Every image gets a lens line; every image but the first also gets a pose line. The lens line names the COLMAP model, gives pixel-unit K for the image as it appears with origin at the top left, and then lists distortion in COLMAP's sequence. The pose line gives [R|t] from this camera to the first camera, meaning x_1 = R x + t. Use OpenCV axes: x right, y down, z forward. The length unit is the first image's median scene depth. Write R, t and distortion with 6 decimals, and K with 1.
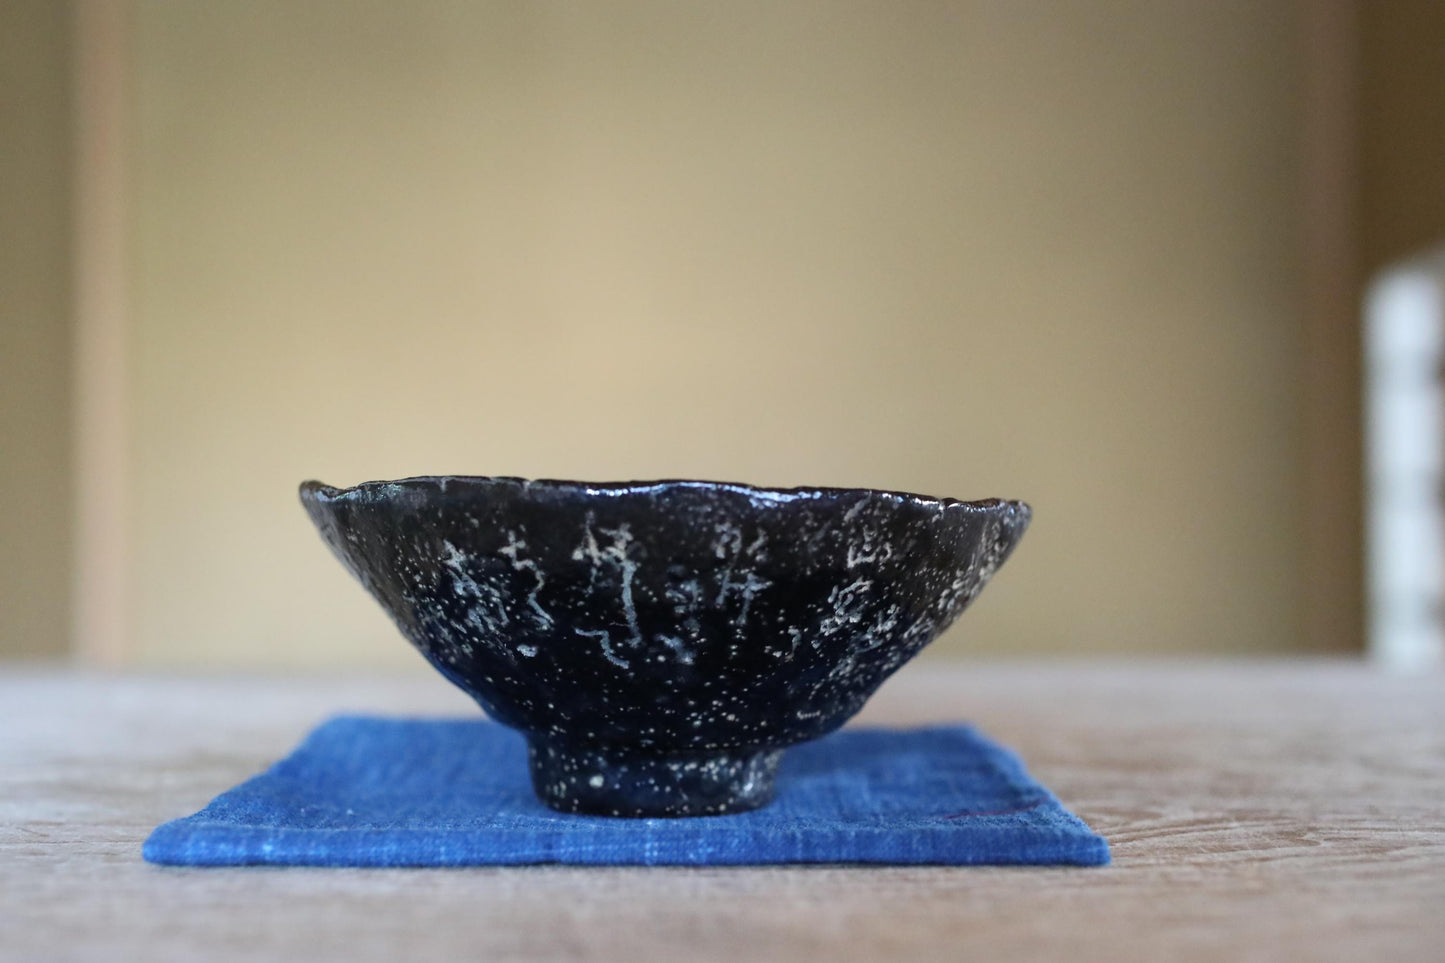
lens RADIAL K [[2243.9, 0, 722.5], [0, 2243.9, 481.5], [0, 0, 1]] dist [0.013901, 0.142880]
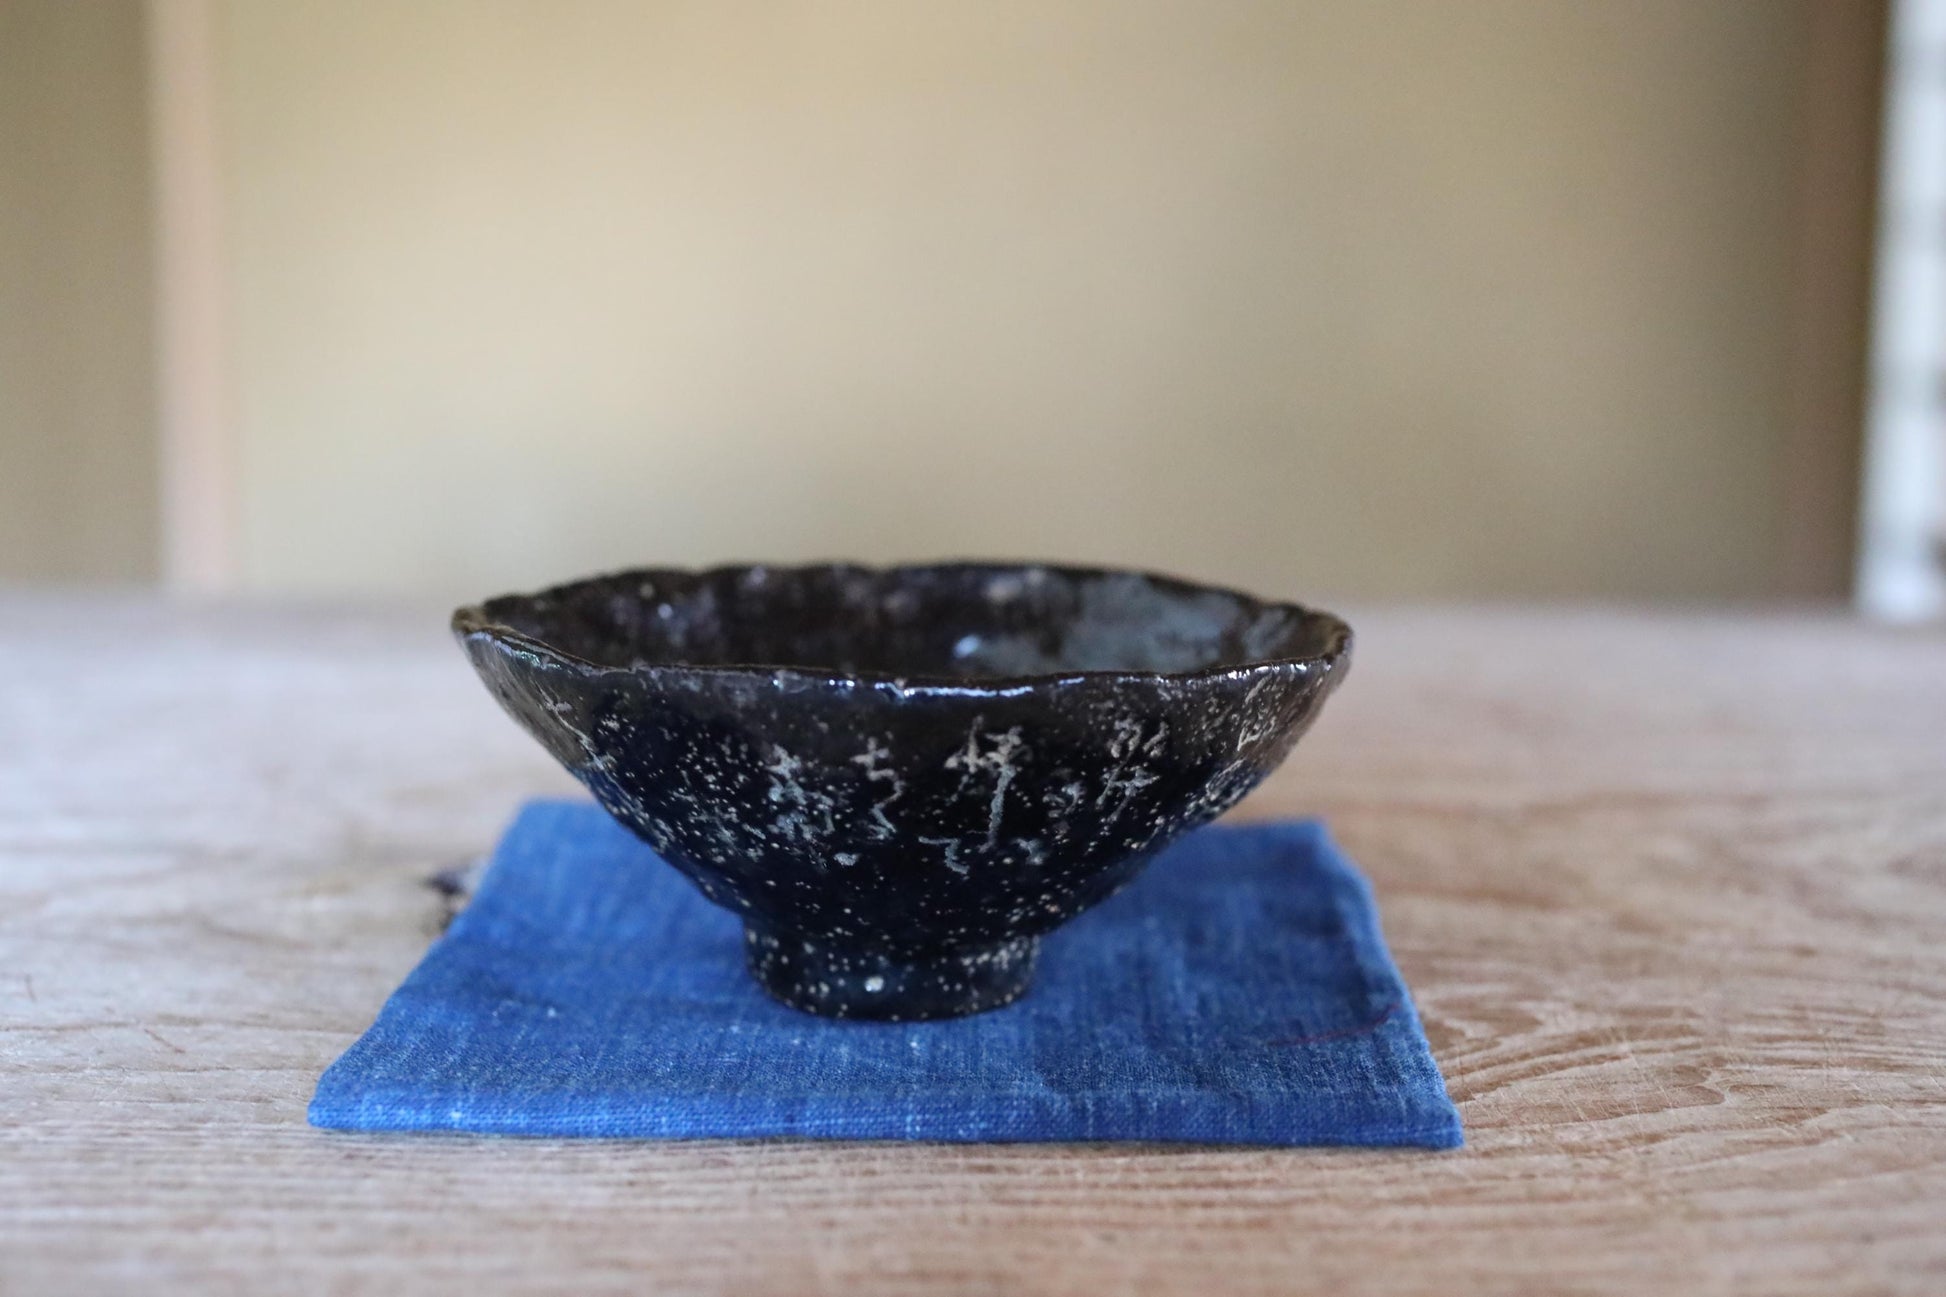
lens RADIAL K [[3021.9, 0, 973.0], [0, 3021.9, 648.5], [0, 0, 1]] dist [0.013901, 0.142880]
pose [[0.949977, -0.043116, 0.309328, -0.391447], [-0.014610, 0.983206, 0.181915, -0.206646], [-0.311977, -0.177334, 0.933393, -0.027393]]
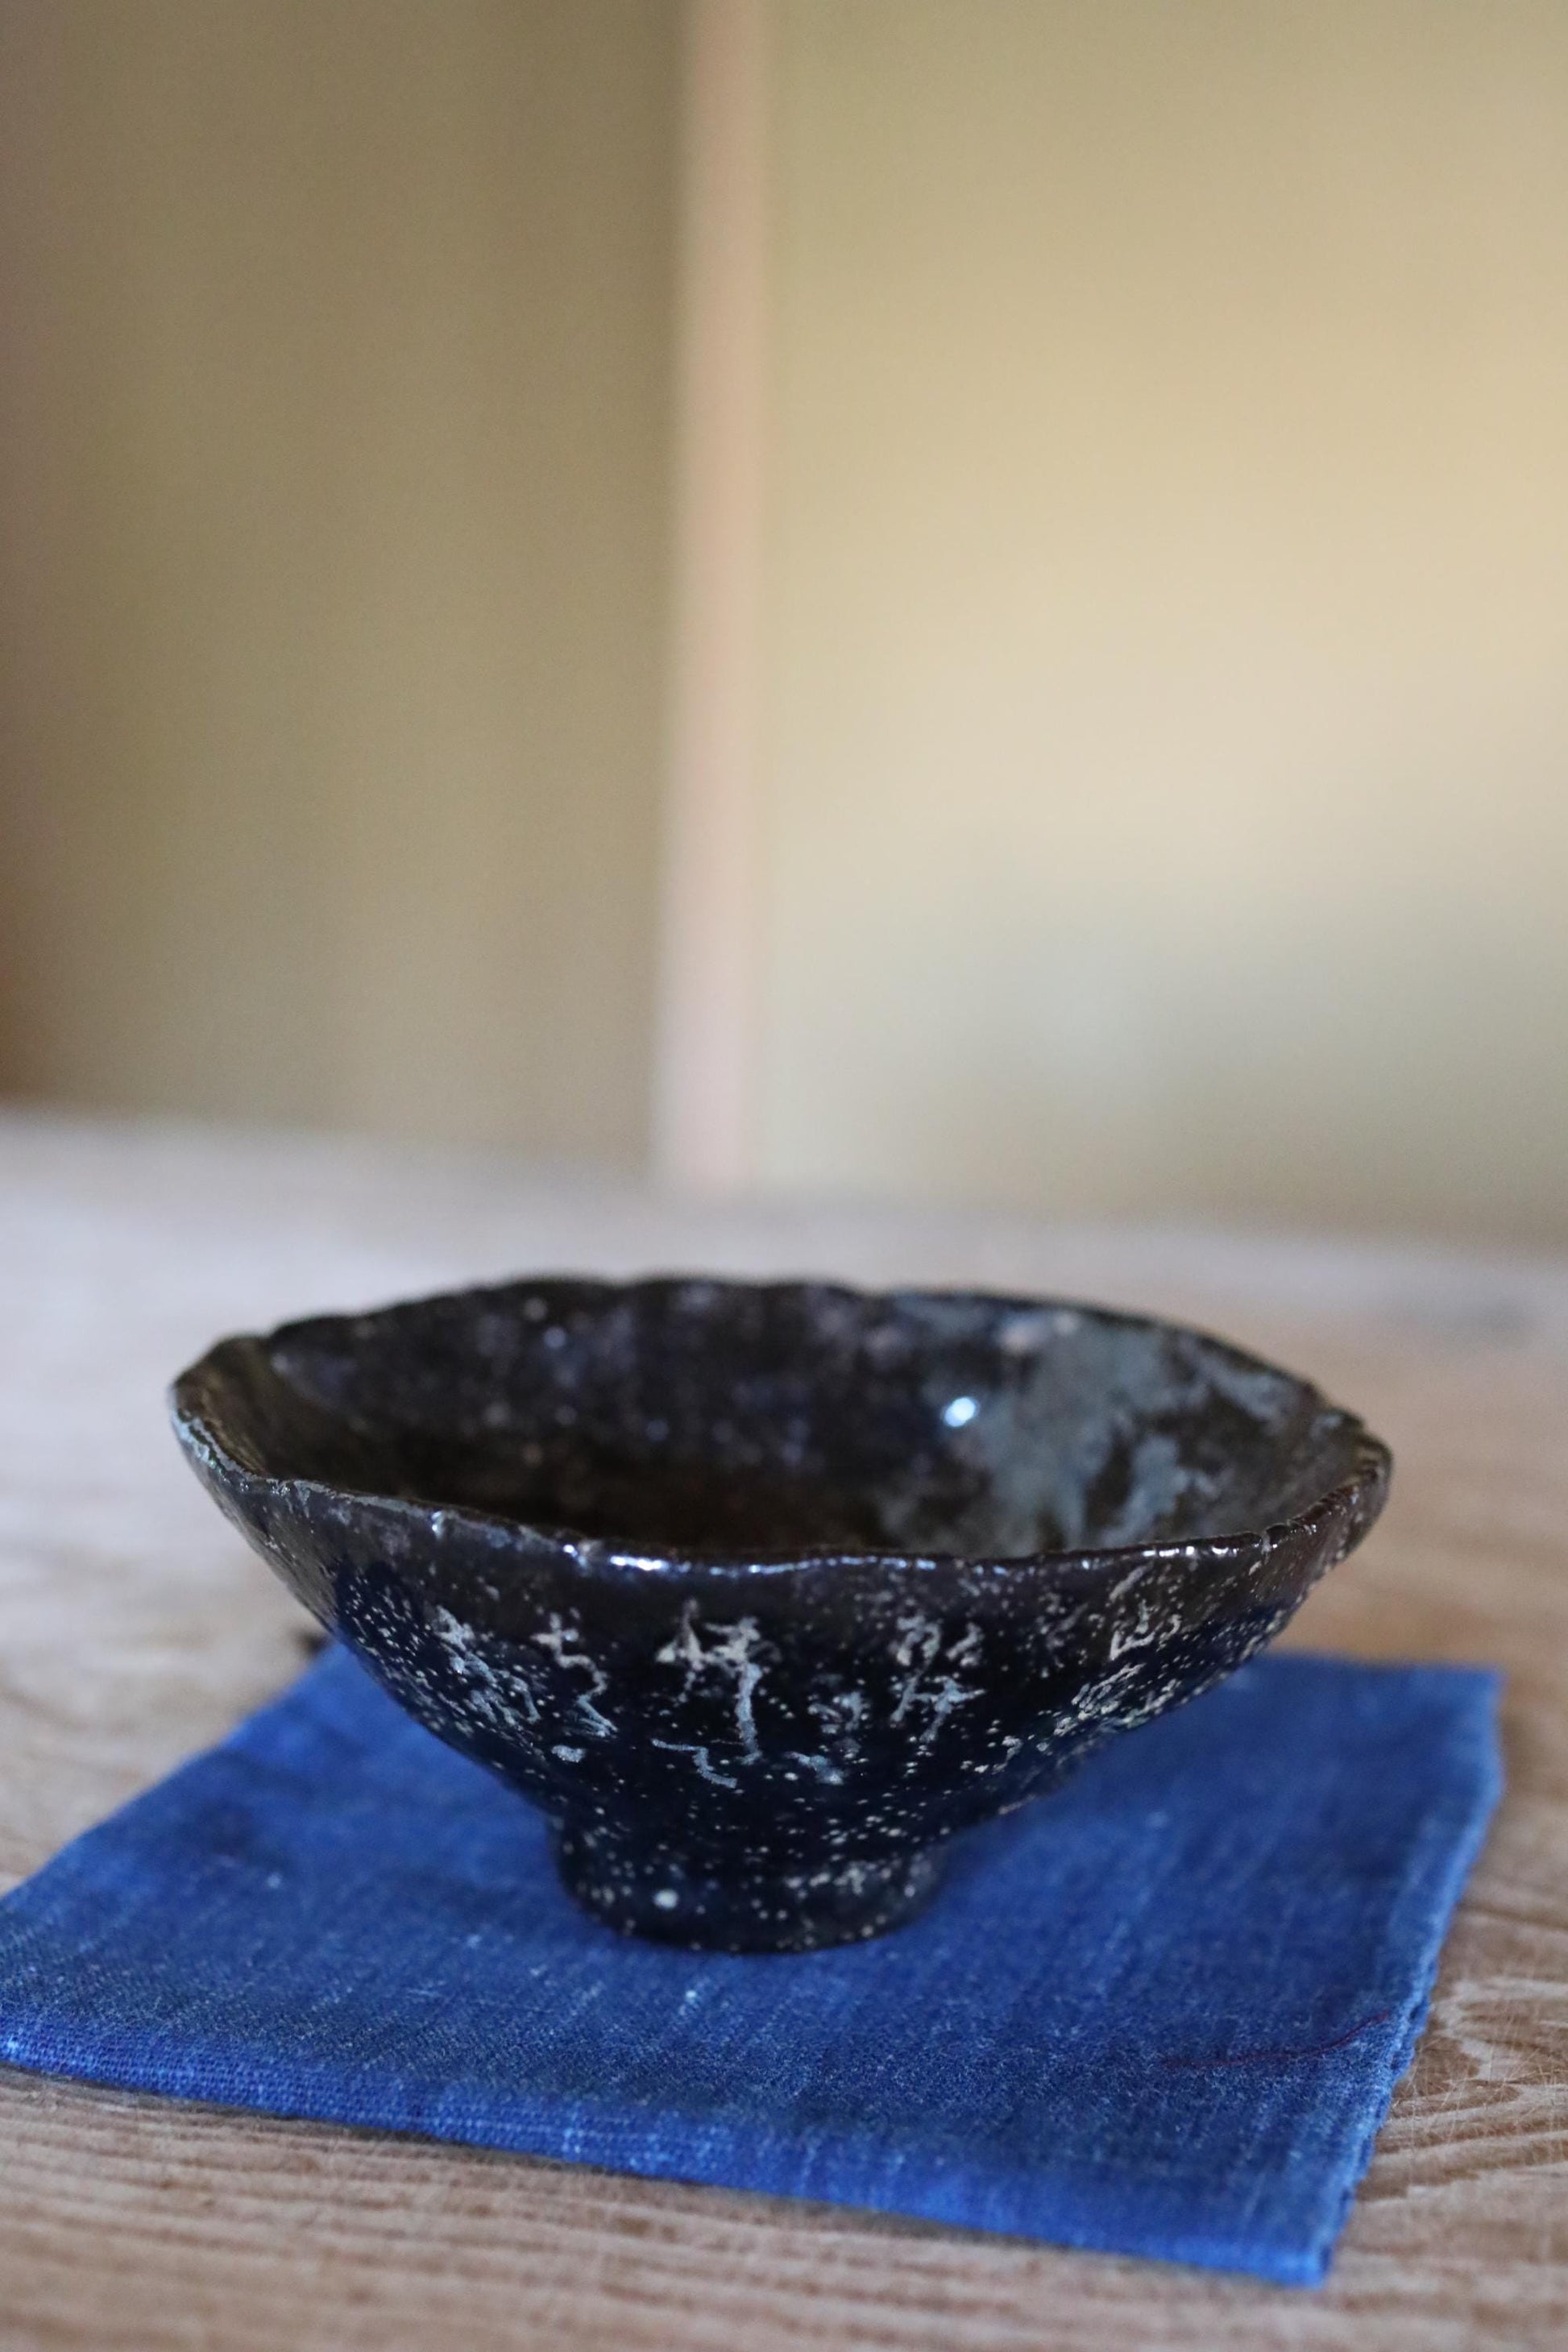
lens RADIAL K [[3683.2, 0, 773.0], [0, 3683.2, 1231.0], [0, 0, 1]] dist [0.018507, 0.125394]
pose [[0.999229, 0.019876, 0.033868, -0.070390], [-0.026977, 0.974168, 0.224206, -0.294614], [-0.028537, -0.224947, 0.973953, 0.065213]]
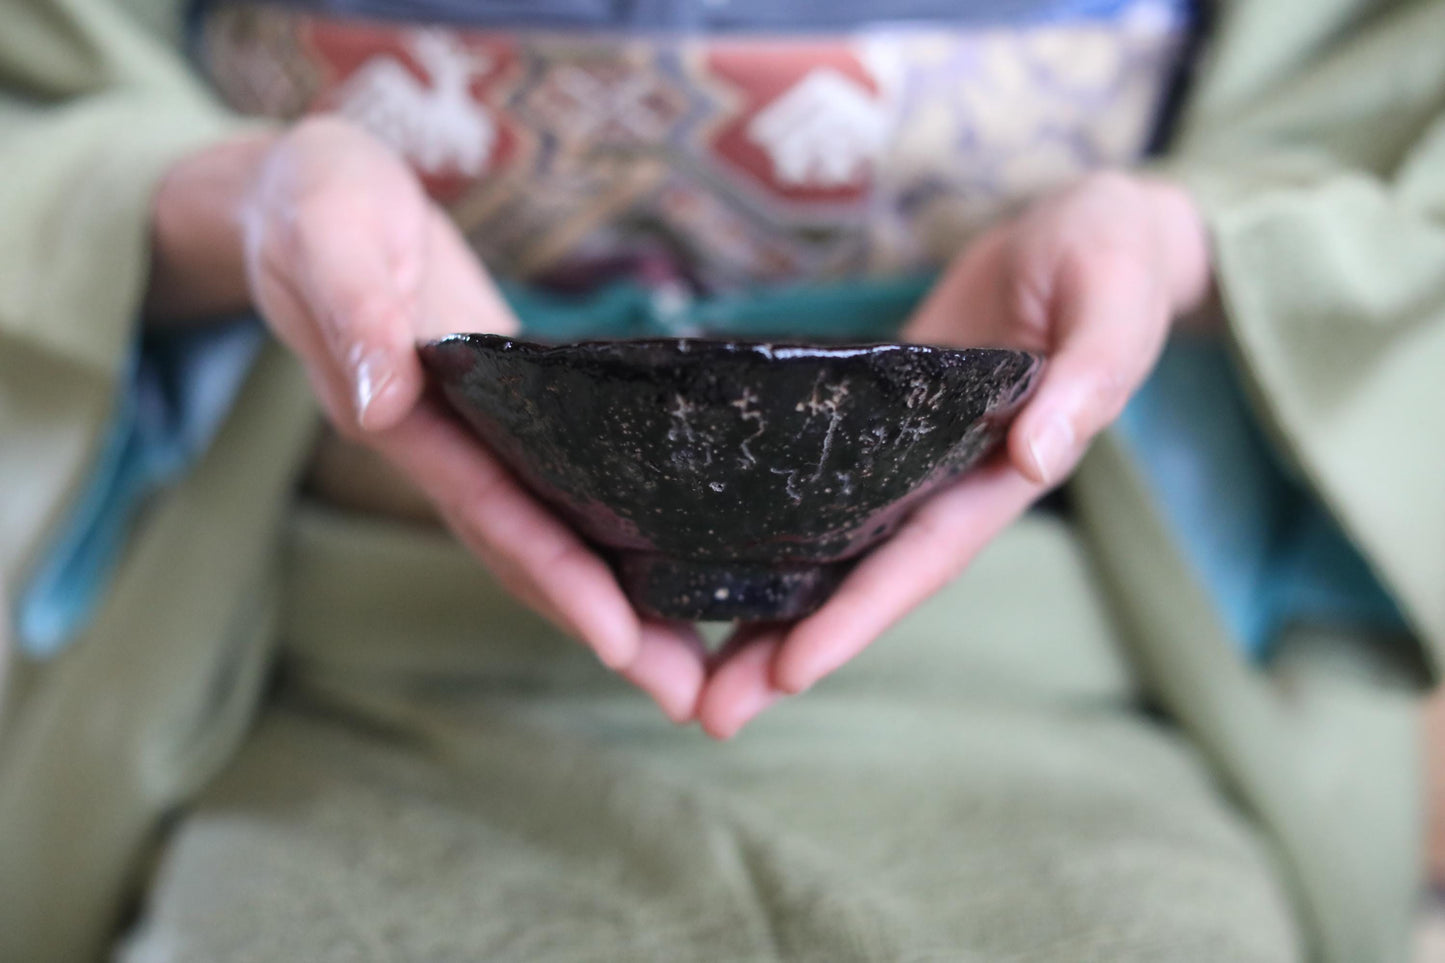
lens RADIAL K [[2243.9, 0, 722.5], [0, 2243.9, 481.5], [0, 0, 1]] dist [0.013901, 0.142880]
pose [[0.921042, -0.026698, 0.388546, -0.548919], [-0.017670, 0.993756, 0.110171, -0.056033], [-0.389062, -0.108337, 0.914819, -0.057685]]
